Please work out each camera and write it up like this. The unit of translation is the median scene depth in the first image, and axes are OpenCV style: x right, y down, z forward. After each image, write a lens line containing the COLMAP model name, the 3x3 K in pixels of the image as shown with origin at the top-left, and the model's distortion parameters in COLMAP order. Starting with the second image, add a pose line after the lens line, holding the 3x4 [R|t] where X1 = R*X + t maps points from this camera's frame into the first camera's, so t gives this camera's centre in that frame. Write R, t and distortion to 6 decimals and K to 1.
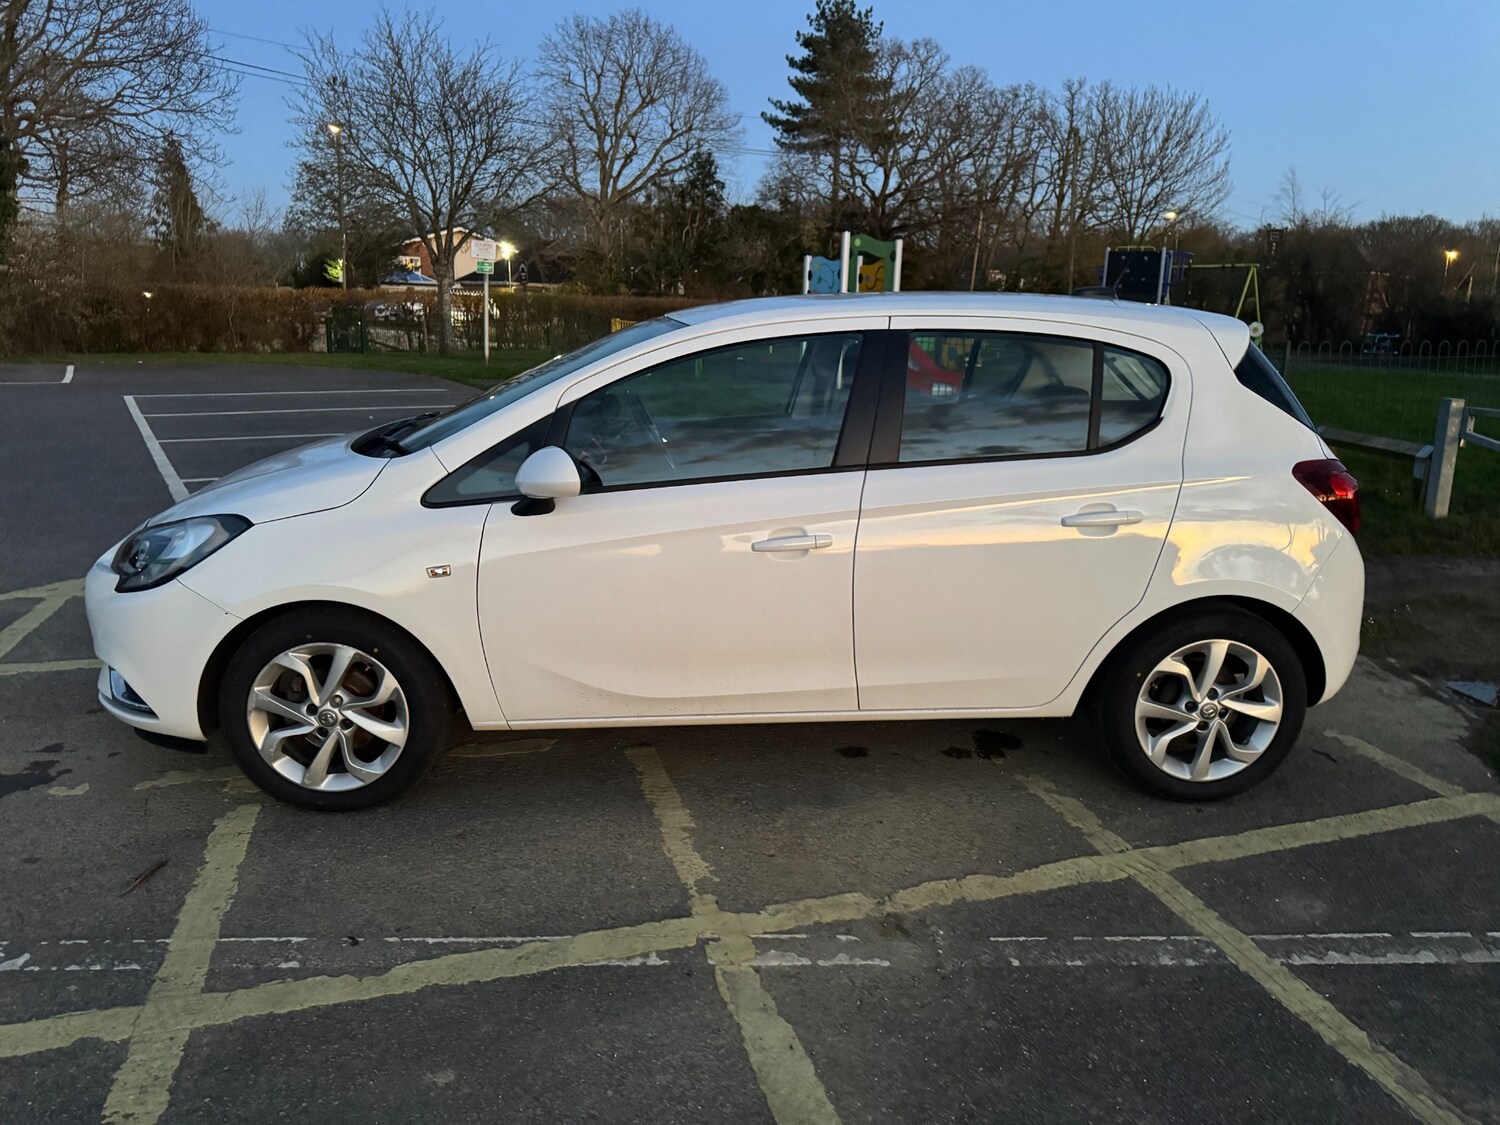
lens RADIAL K [[1048.8, 0, 755.4], [0, 1048.8, 566.1], [0, 0, 1]] dist [0.038285, -0.059943]
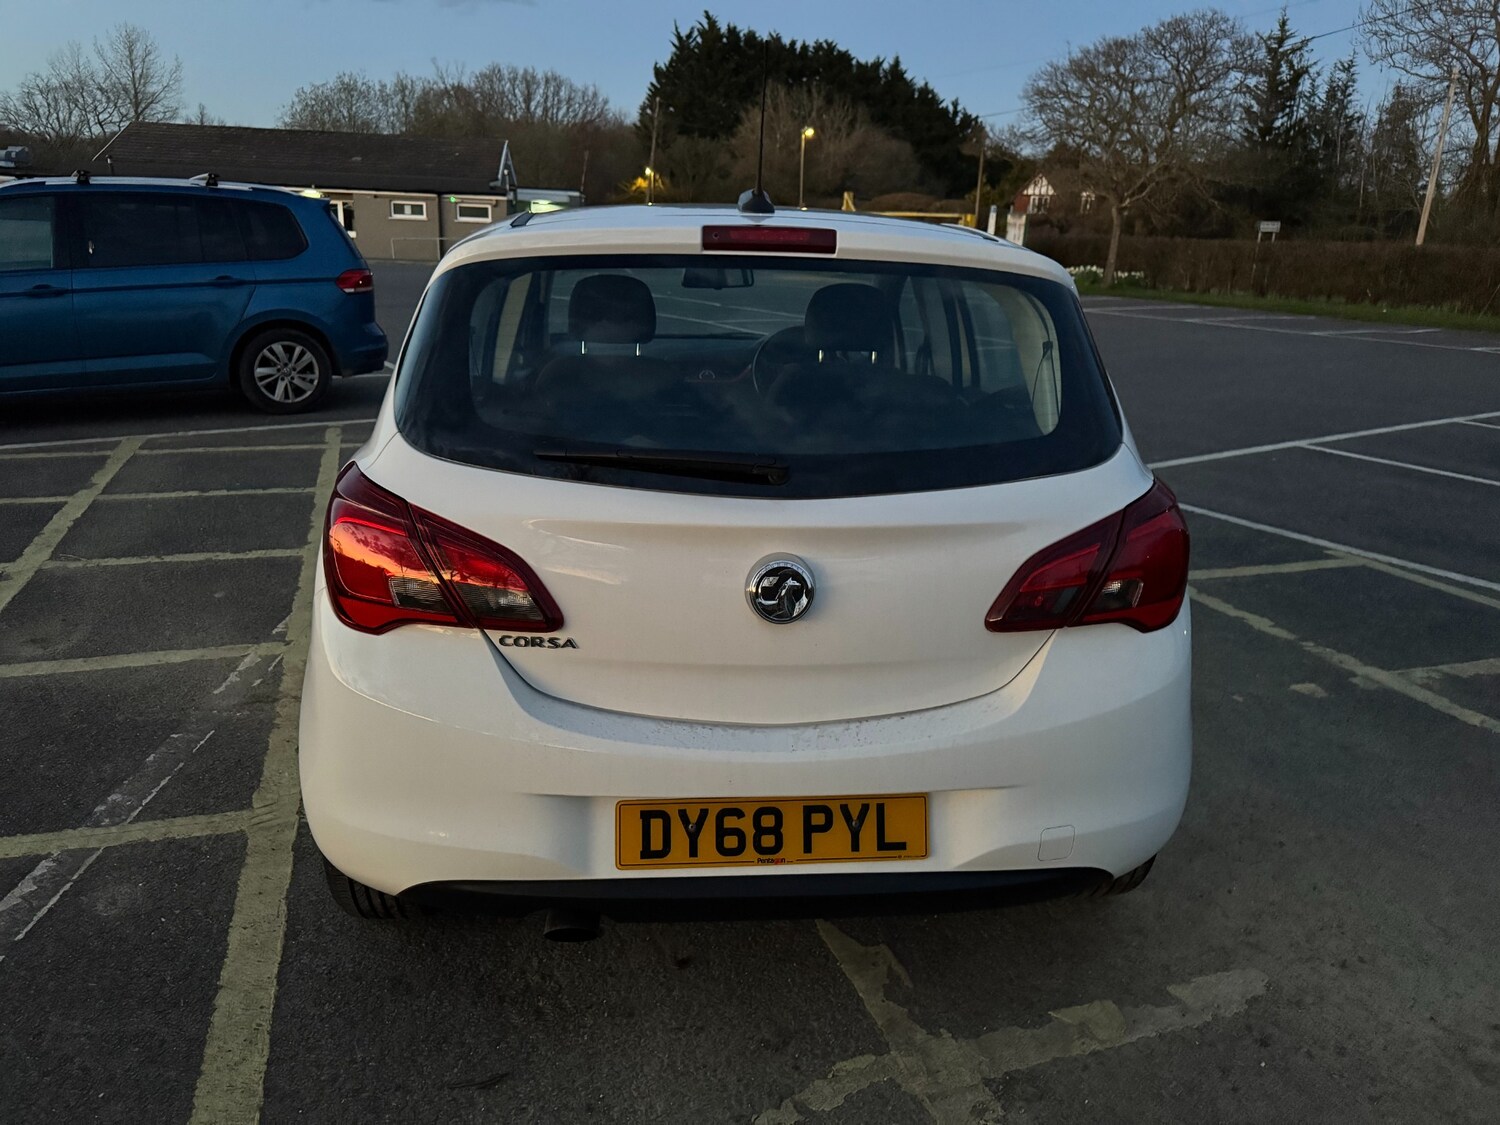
lens RADIAL K [[1048.6, 0, 748.2], [0, 1048.6, 567.7], [0, 0, 1]] dist [0.041742, -0.053318]
pose [[0.024075, 0.284966, -0.958235, 0.074779], [-0.269298, 0.924930, 0.268296, -0.017806], [0.962756, 0.251592, 0.099009, 0.077978]]
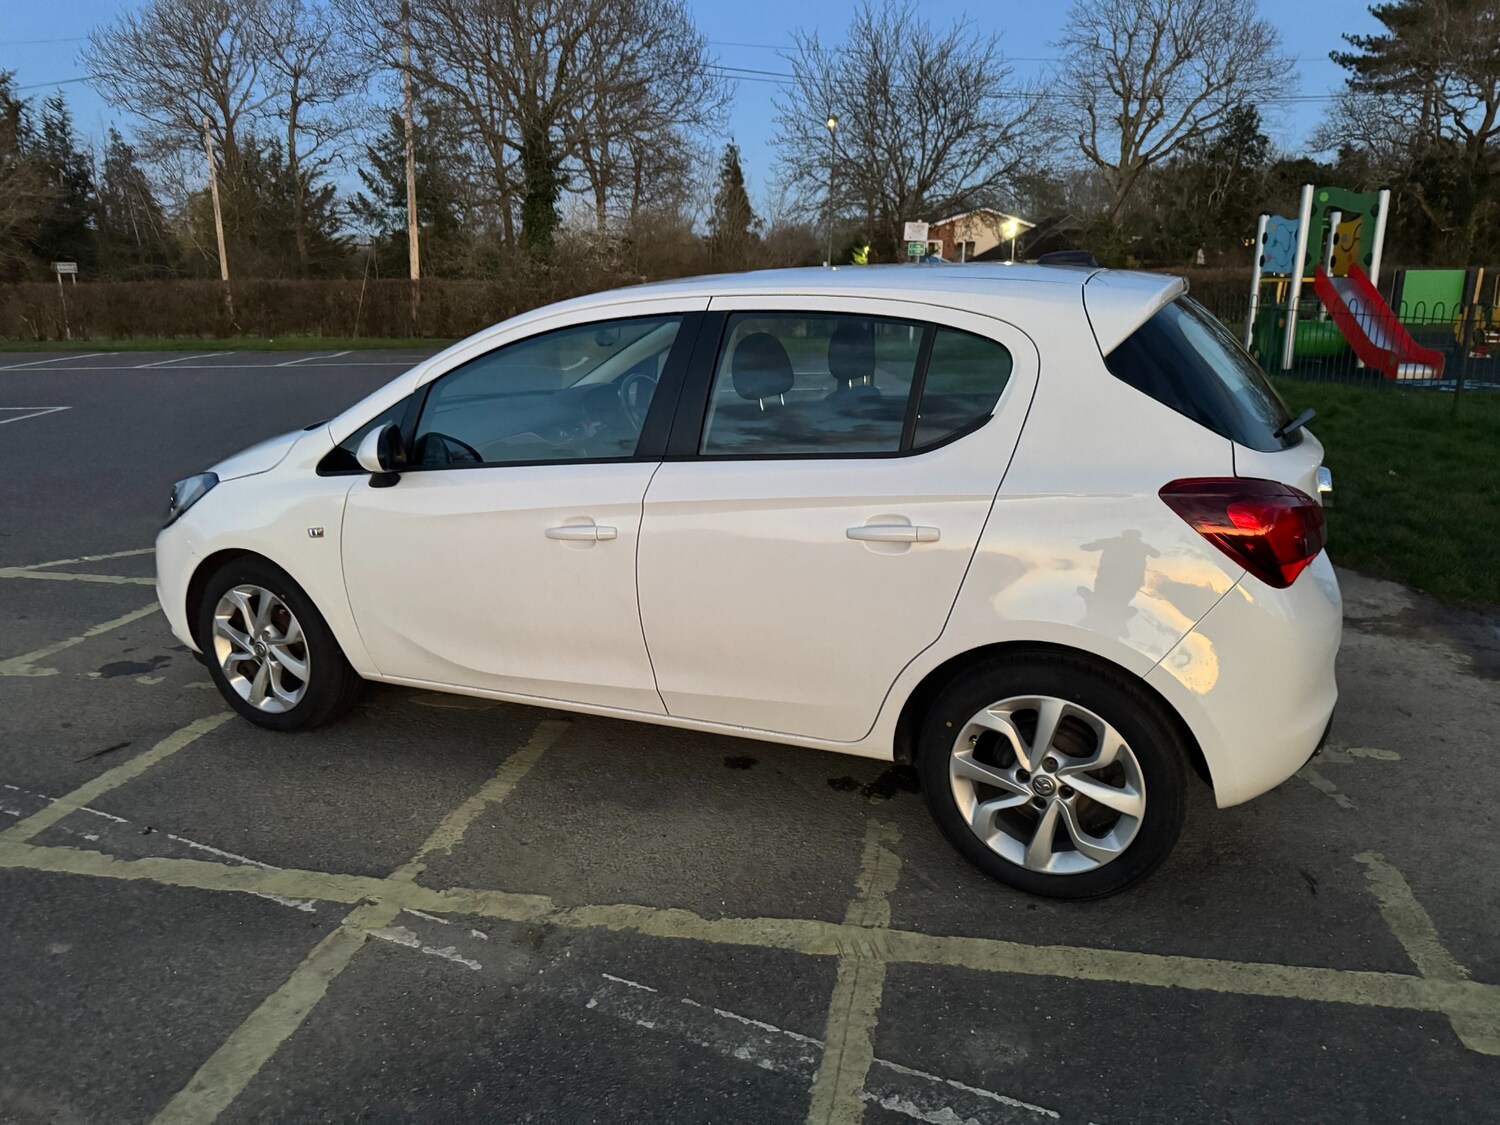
lens RADIAL K [[1052.8, 0, 750.0], [0, 1052.8, 562.5], [0, 0, 1]] dist [0.029424, -0.038007]
pose [[0.882169, 0.091520, -0.461955, 0.039699], [-0.084557, 0.995775, 0.035805, -0.002680], [0.463280, 0.007476, 0.886181, 0.012903]]
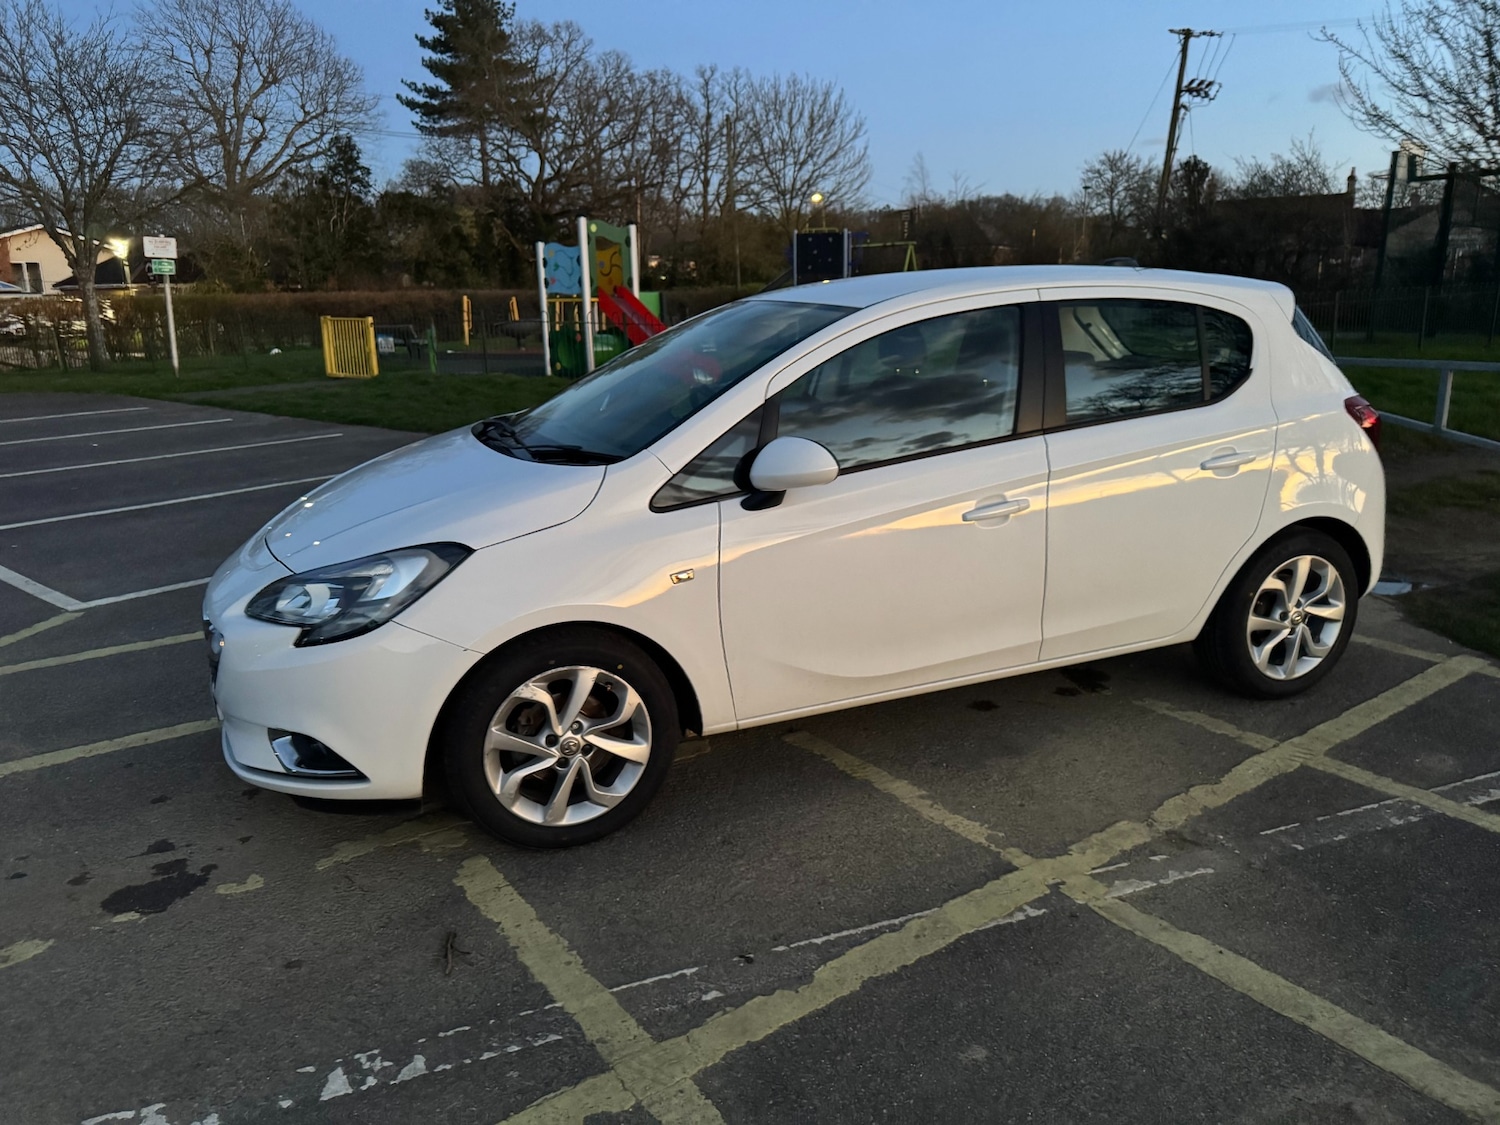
lens RADIAL K [[1048.6, 0, 748.2], [0, 1048.6, 567.7], [0, 0, 1]] dist [0.041742, -0.053318]
pose [[0.949382, -0.118241, 0.291021, -0.032548], [0.114360, 0.992975, 0.030373, -0.001572], [-0.292568, 0.004446, 0.956234, 0.003904]]
